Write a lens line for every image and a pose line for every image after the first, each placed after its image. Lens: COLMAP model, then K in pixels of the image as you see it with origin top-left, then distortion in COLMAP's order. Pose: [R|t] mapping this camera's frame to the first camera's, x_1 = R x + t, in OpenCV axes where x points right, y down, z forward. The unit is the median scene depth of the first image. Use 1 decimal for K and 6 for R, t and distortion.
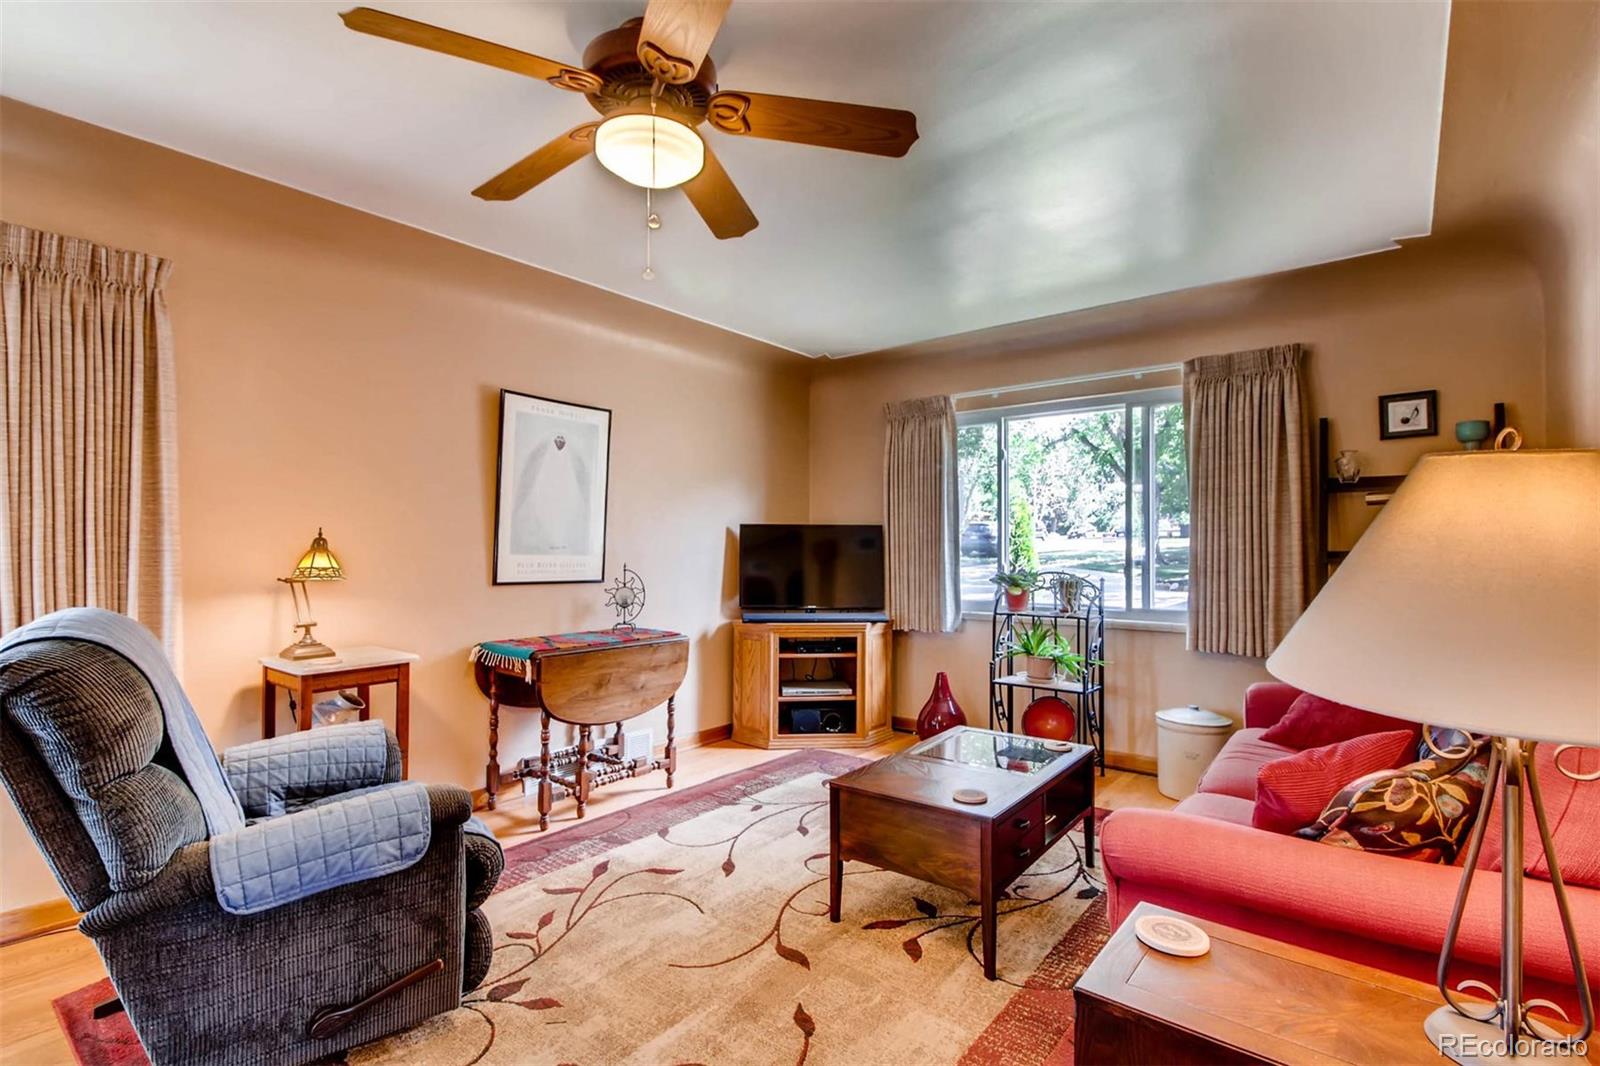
lens RADIAL K [[744.9, 0, 800.7], [0, 744.9, 542.0], [0, 0, 1]] dist [0.009971, -0.002216]
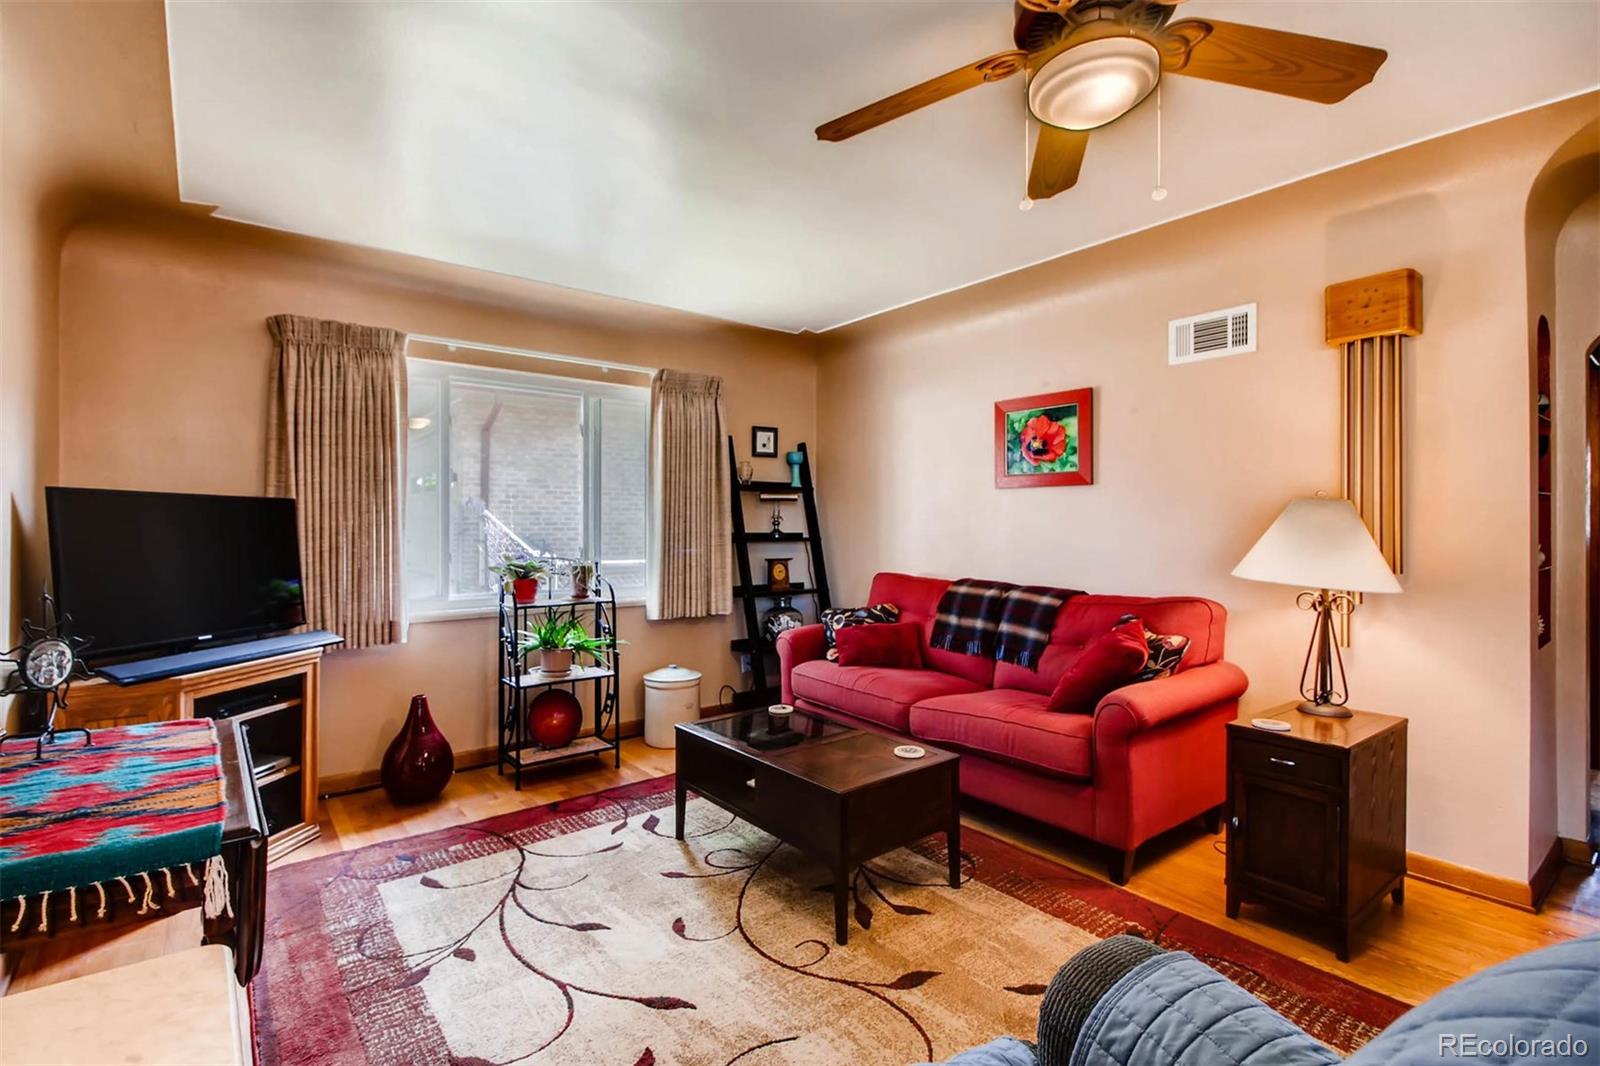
lens RADIAL K [[744.9, 0, 763.7], [0, 744.9, 528.6], [0, 0, 1]] dist [0.009971, -0.002216]
pose [[0.250067, -0.001483, 0.968227, -0.617955], [-0.004703, 0.999985, 0.002746, -0.000695], [-0.968217, -0.005240, 0.250056, 0.623301]]
